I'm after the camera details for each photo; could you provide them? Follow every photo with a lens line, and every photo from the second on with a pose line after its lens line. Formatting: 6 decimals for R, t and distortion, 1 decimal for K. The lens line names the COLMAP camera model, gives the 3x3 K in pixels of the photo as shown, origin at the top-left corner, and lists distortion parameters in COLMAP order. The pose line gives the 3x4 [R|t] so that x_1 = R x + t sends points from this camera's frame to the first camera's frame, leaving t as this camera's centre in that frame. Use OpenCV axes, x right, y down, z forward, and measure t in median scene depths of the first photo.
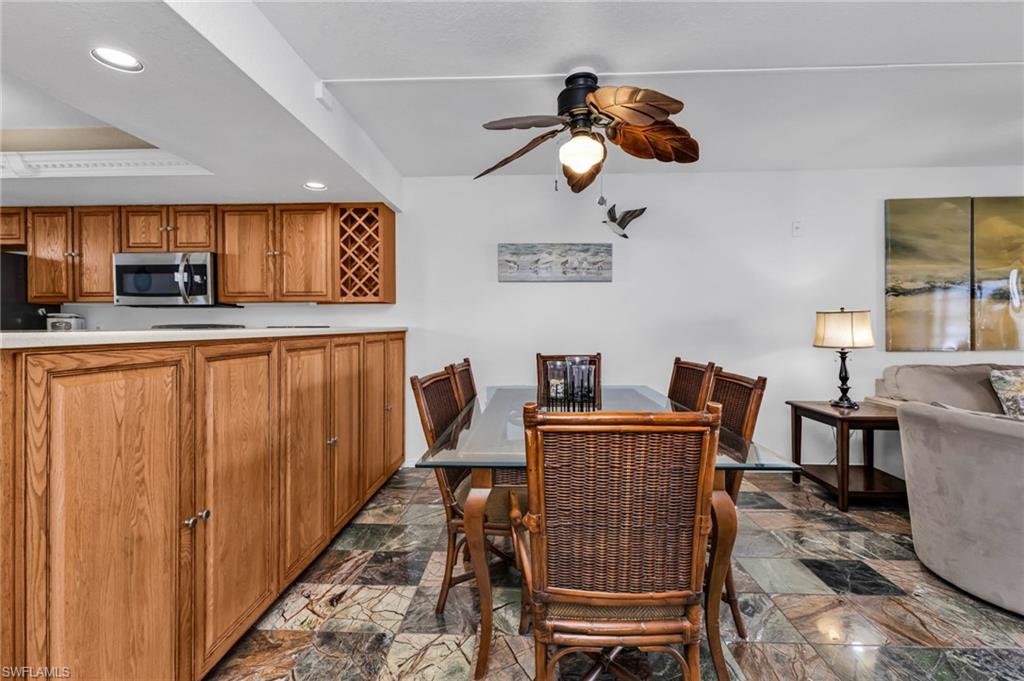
lens RADIAL K [[450.1, 0, 506.9], [0, 450.1, 329.6], [0, 0, 1]] dist [0.008715, -0.001813]
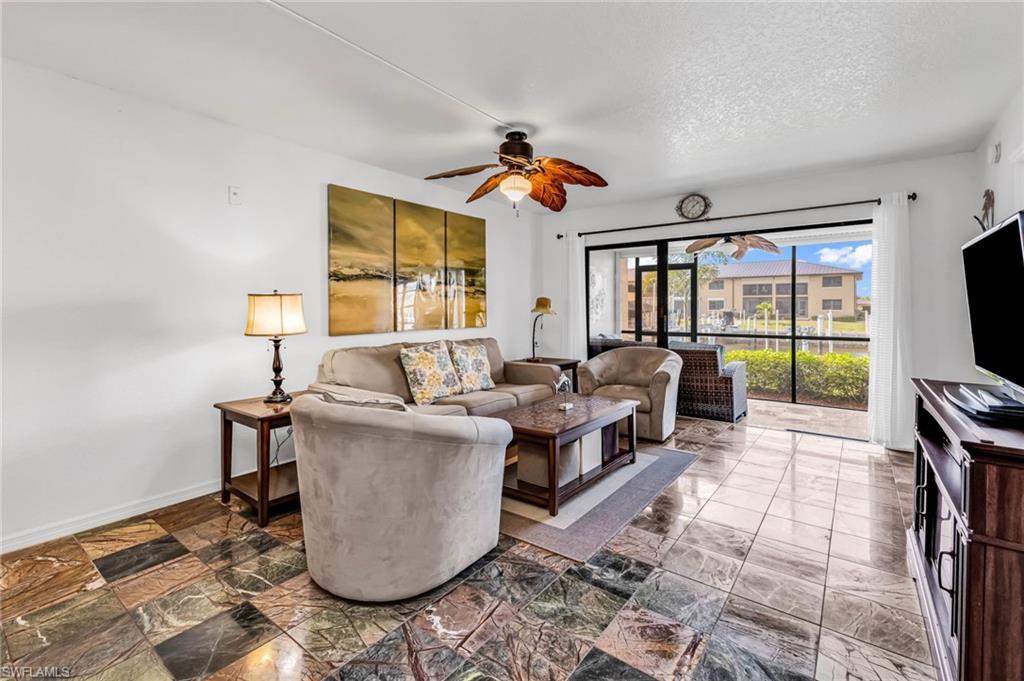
lens RADIAL K [[450.1, 0, 517.9], [0, 450.1, 311.8], [0, 0, 1]] dist [0.008715, -0.001813]
pose [[0.563905, -0.005371, 0.825822, 0.254979], [0.009514, 0.999955, 0.000007, -0.000714], [-0.825785, 0.007853, 0.563930, 0.093910]]
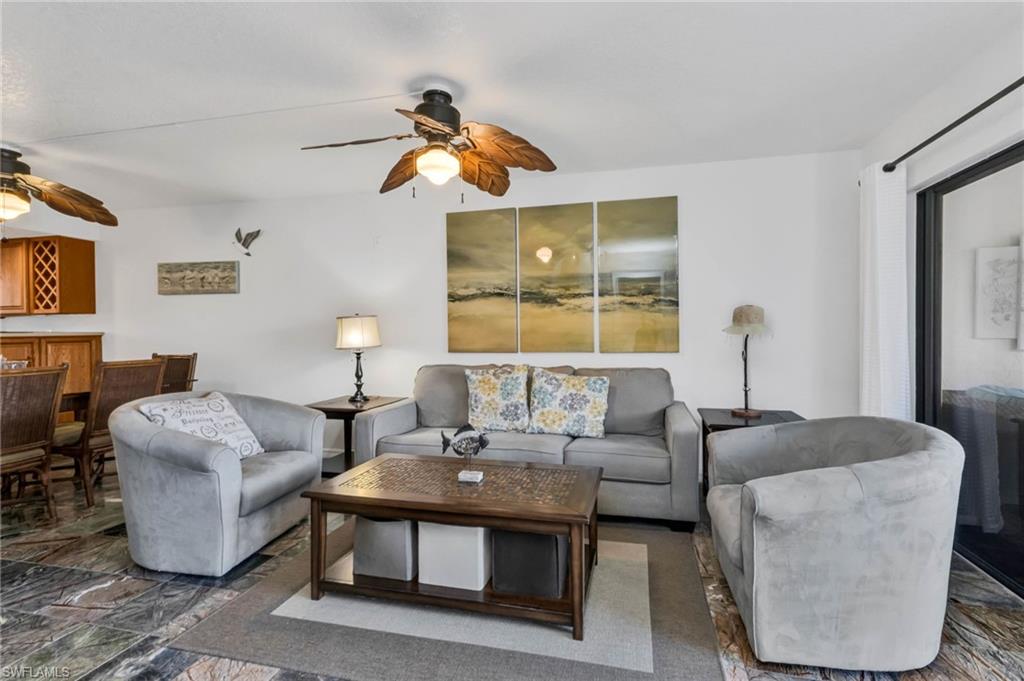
lens RADIAL K [[450.1, 0, 524.9], [0, 450.1, 335.7], [0, 0, 1]] dist [0.008715, -0.001813]
pose [[0.985349, -0.003958, -0.170507, 1.234194], [0.004215, 0.999990, 0.001145, 0.007054], [0.170501, -0.001847, 0.985356, -0.042316]]
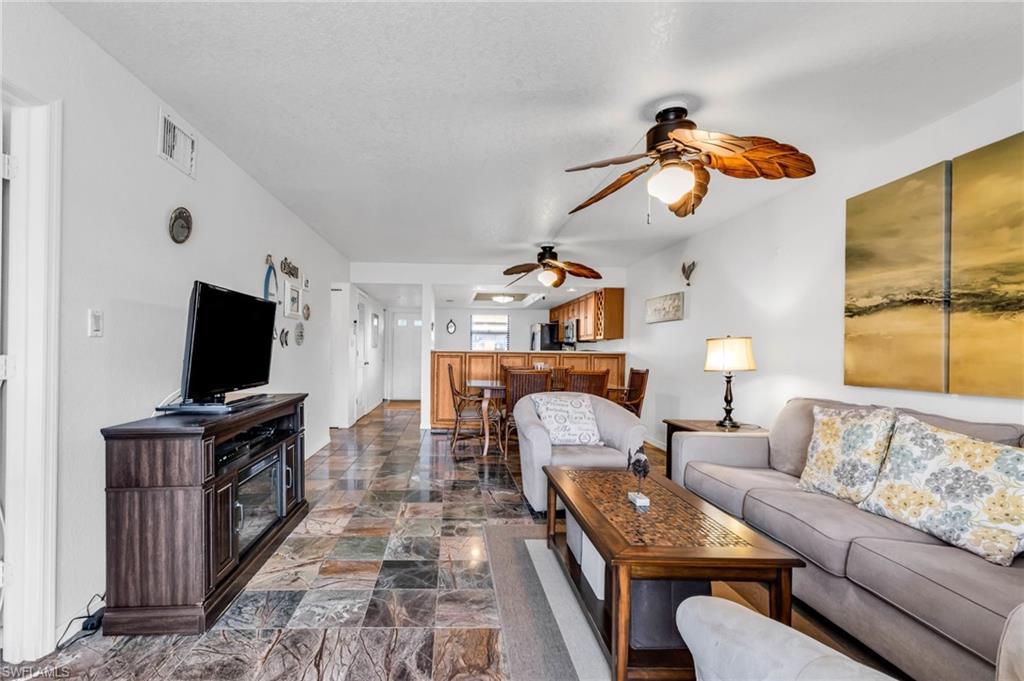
lens RADIAL K [[450.1, 0, 481.5], [0, 450.1, 360.9], [0, 0, 1]] dist [0.008715, -0.001813]
pose [[0.111998, 0.026943, -0.993343, 1.620794], [-0.023102, 0.999433, 0.024503, 0.000350], [0.993440, 0.020204, 0.112557, 0.254147]]
